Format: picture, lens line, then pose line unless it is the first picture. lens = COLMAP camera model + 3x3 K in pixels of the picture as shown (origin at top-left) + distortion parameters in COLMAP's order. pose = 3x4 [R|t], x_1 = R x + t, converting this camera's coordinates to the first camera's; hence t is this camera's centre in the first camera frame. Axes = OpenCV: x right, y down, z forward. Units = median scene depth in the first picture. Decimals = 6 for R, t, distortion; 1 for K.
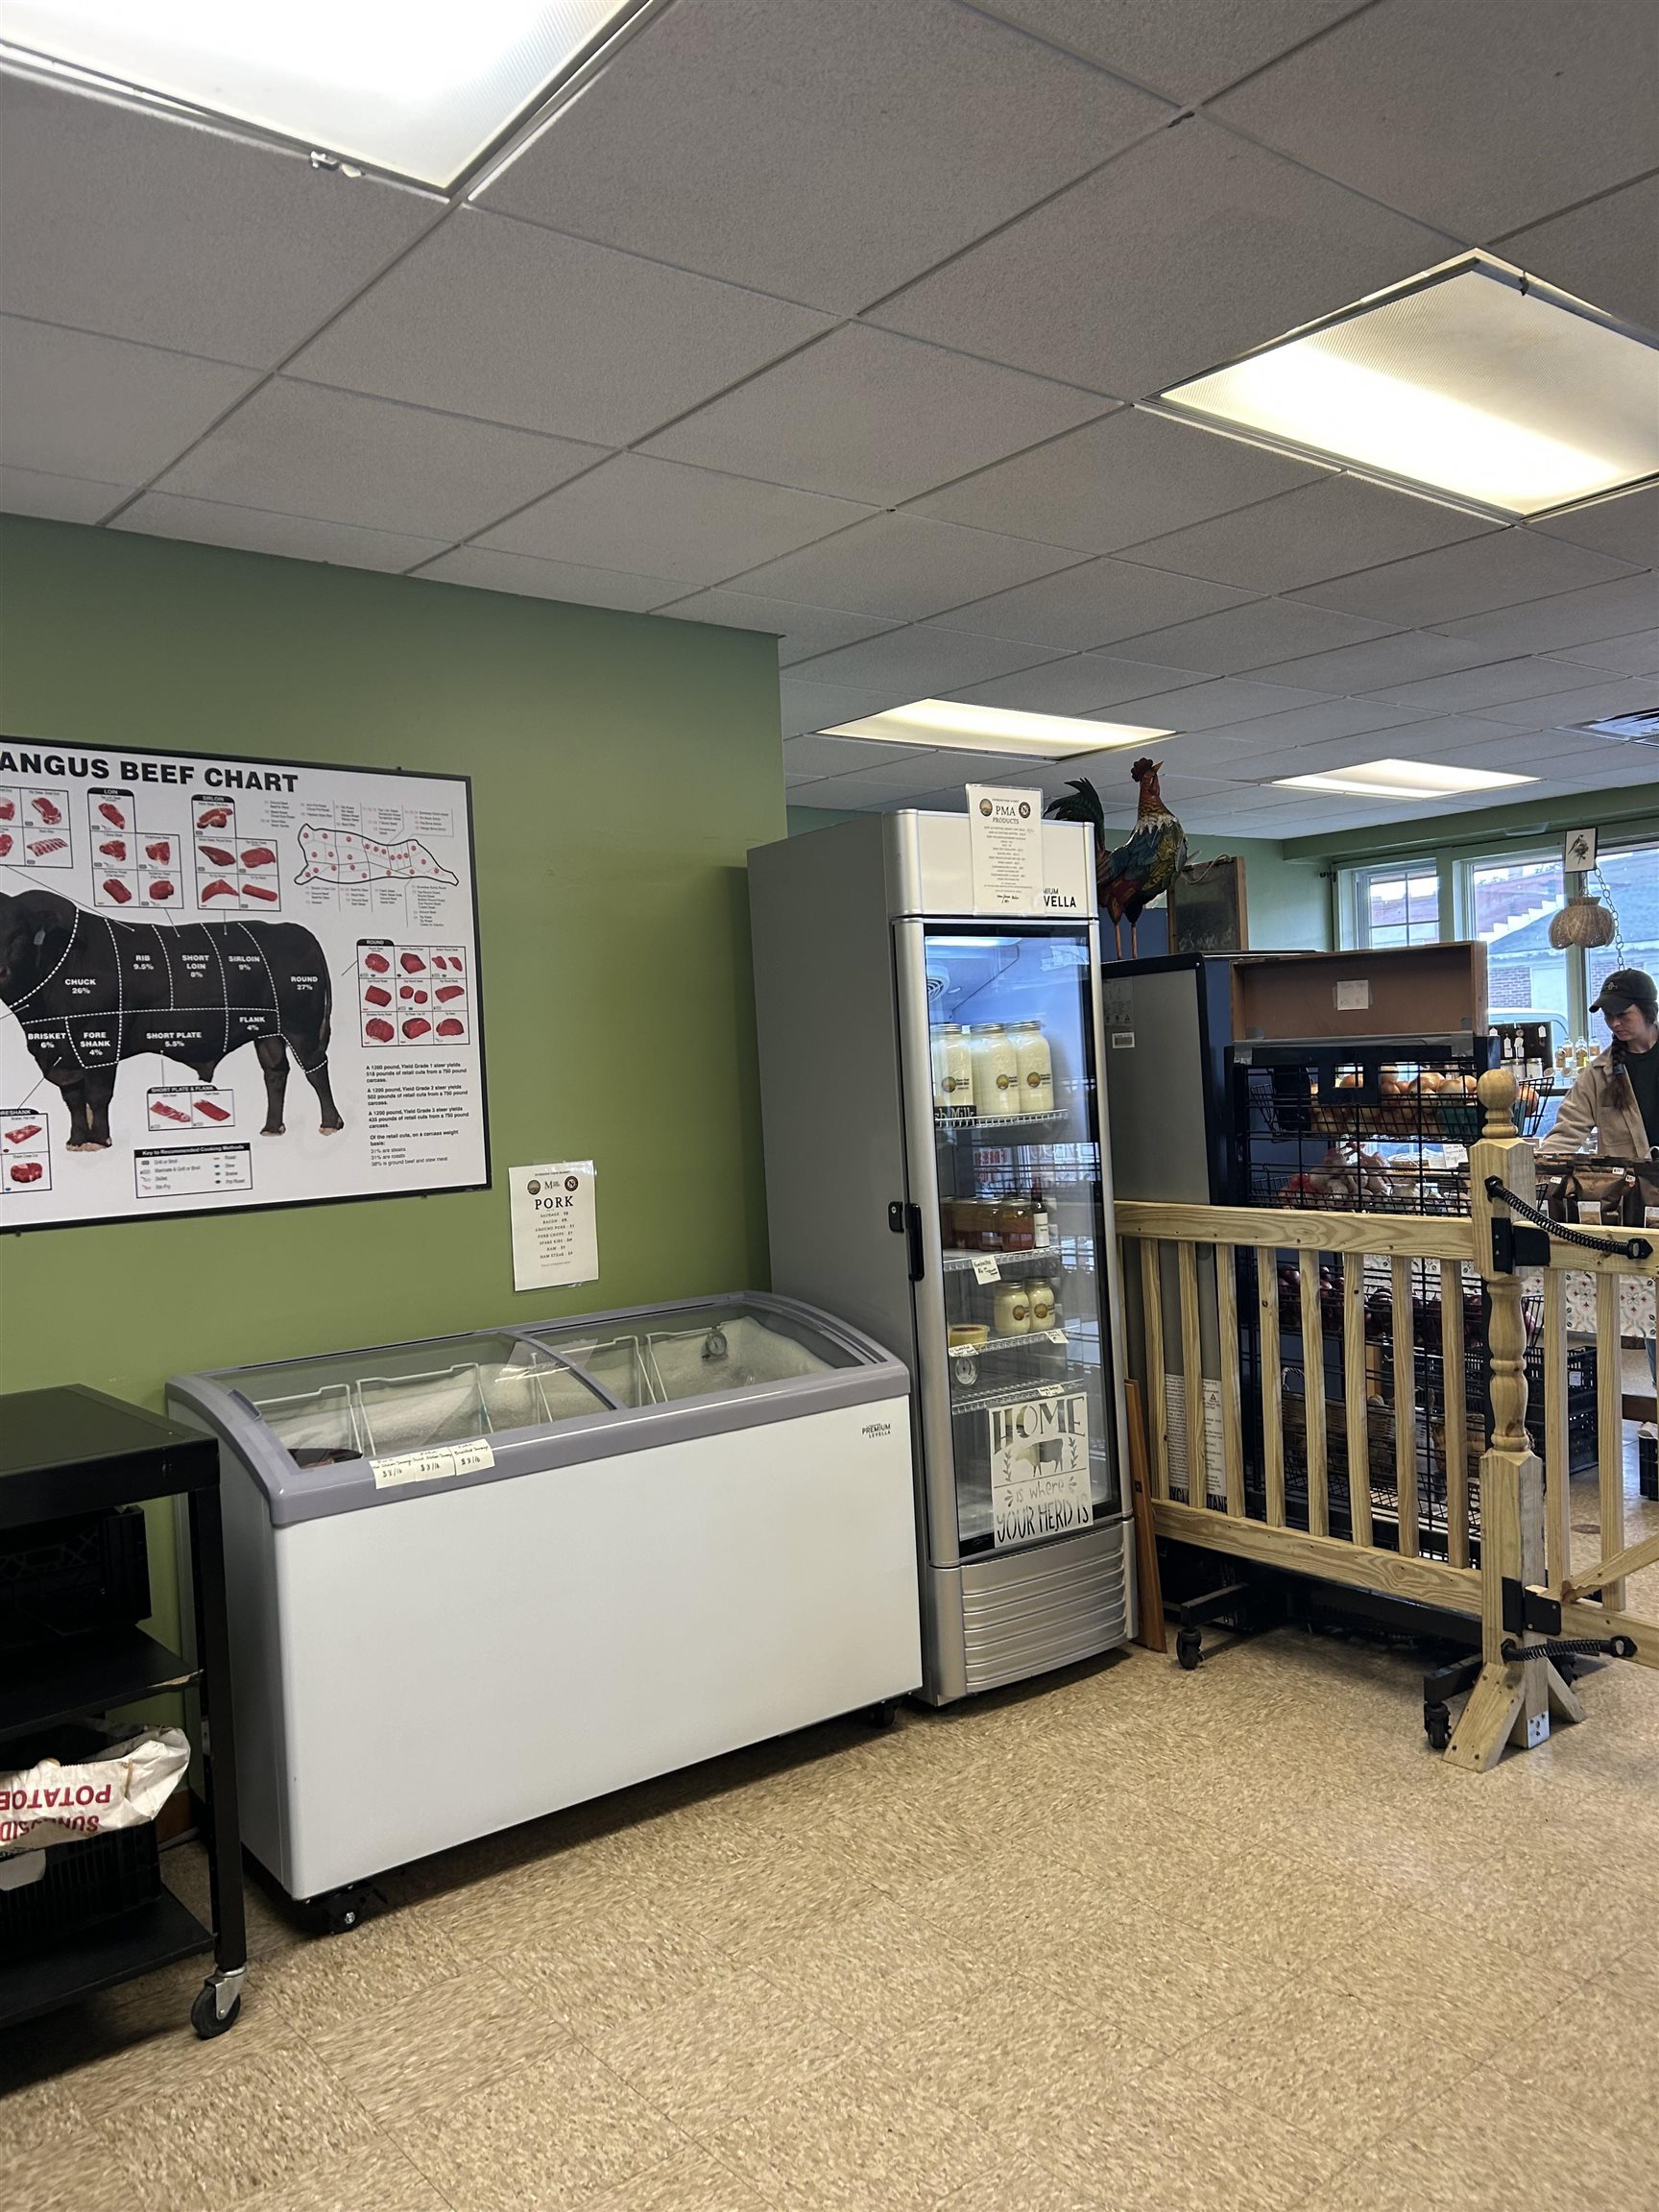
lens RADIAL K [[1684.0, 0, 828.3], [0, 1684.0, 1111.5], [0, 0, 1]] dist [0.045655, -0.043450]
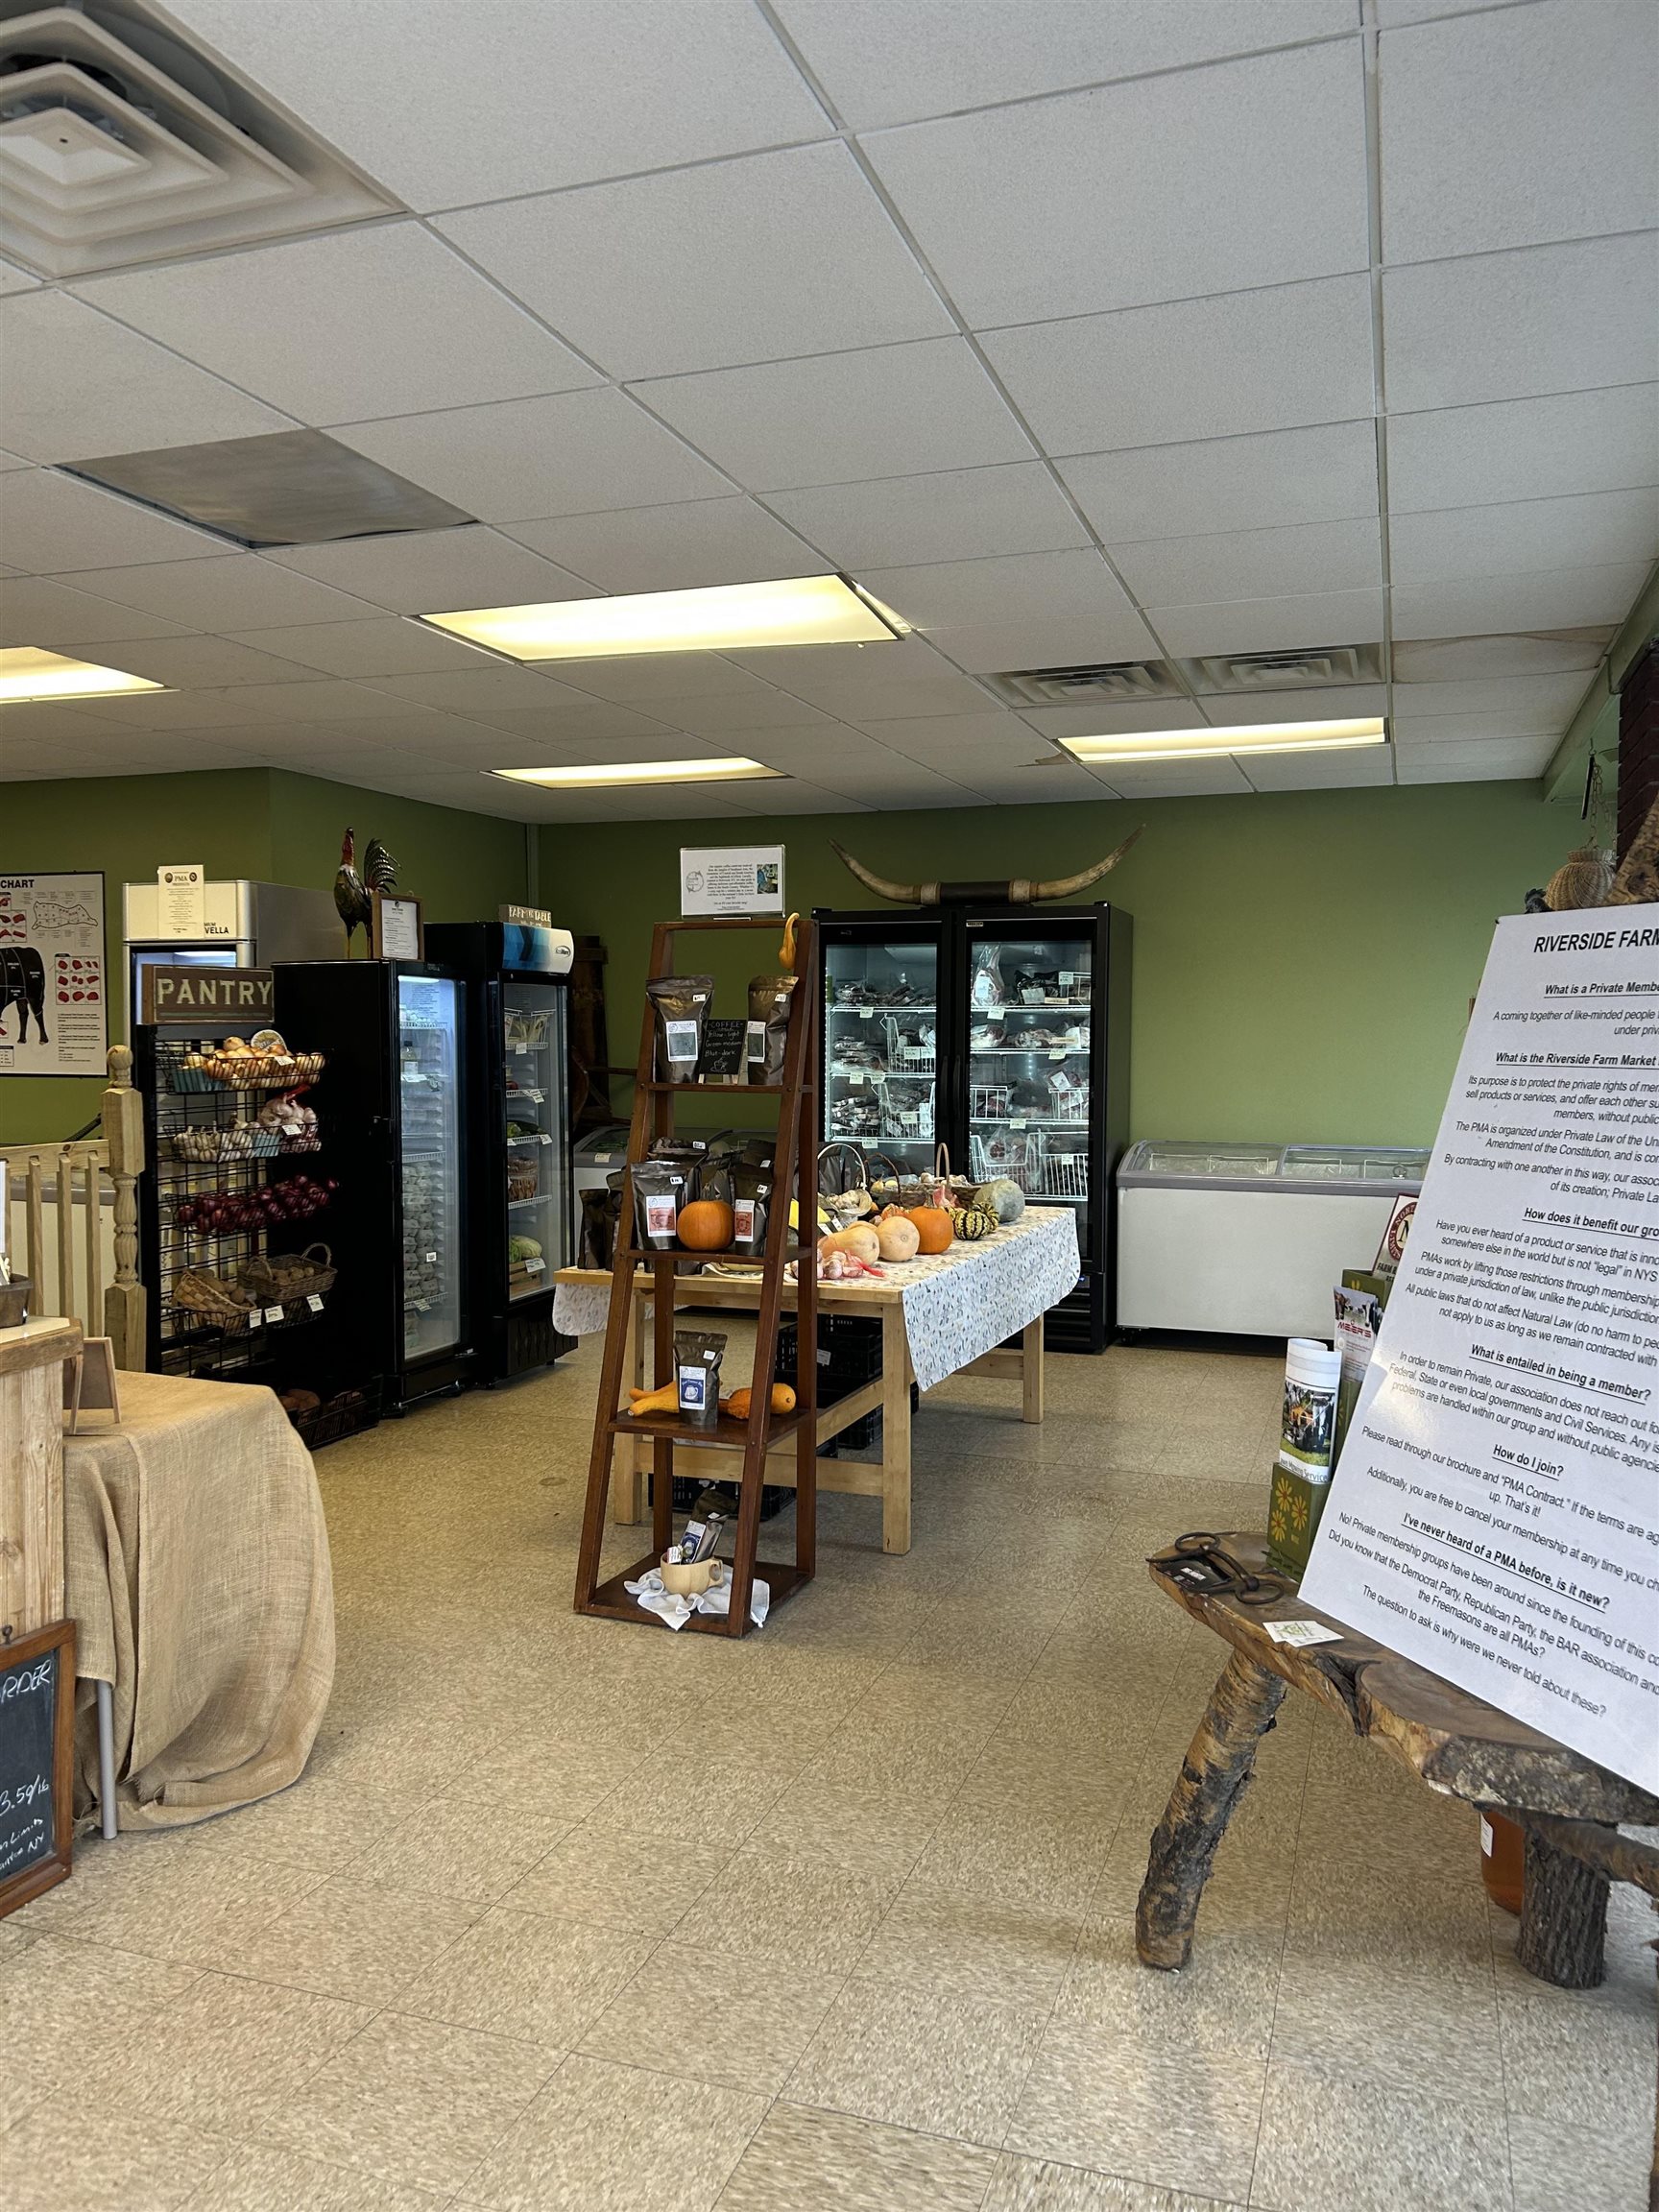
lens RADIAL K [[1684.0, 0, 825.6], [0, 1684.0, 1104.2], [0, 0, 1]] dist [0.045655, -0.043450]
pose [[0.536554, 0.081735, -0.839898, 2.022015], [-0.051620, 0.996613, 0.064009, -0.098688], [0.842285, 0.009012, 0.538956, 0.657029]]
